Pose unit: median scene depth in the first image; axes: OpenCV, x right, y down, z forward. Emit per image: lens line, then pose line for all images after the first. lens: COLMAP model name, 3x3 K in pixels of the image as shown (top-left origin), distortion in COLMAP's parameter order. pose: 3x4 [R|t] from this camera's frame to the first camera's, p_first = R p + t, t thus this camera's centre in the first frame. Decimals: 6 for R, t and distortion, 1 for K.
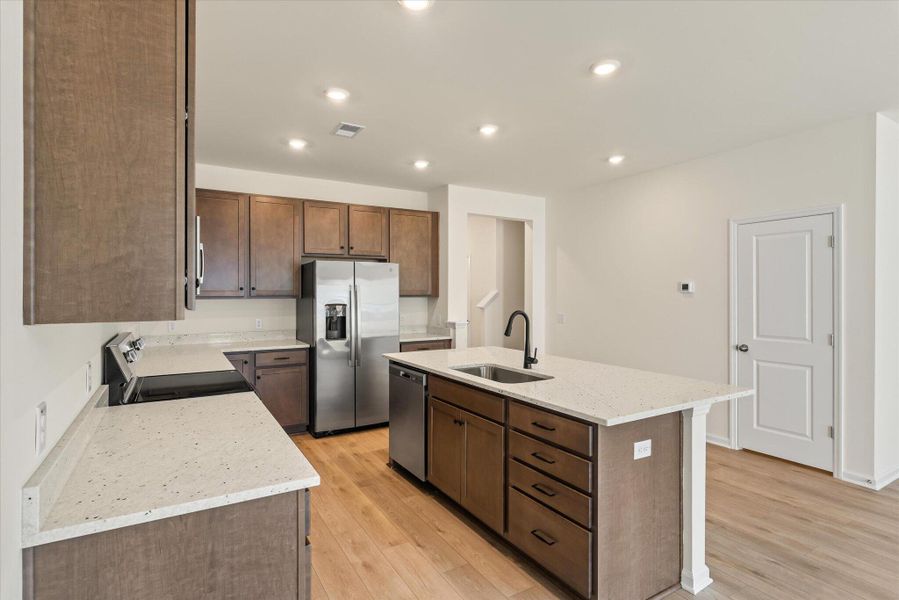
lens RADIAL K [[472.4, 0, 447.6], [0, 472.4, 293.0], [0, 0, 1]] dist [-0.004667, -0.000904]
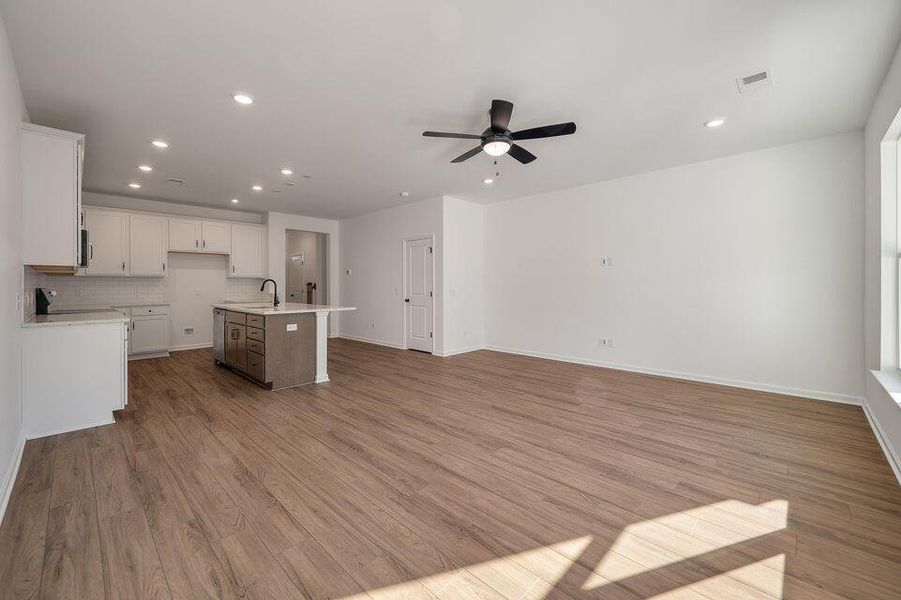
lens RADIAL K [[370.6, 0, 448.1], [0, 370.6, 285.7], [0, 0, 1]] dist [-0.000627, -0.000564]
pose [[0.966617, -0.001963, 0.256219, 0.341789], [0.001747, 0.999998, 0.001071, 0.045443], [-0.256220, -0.000587, 0.966618, -0.579491]]
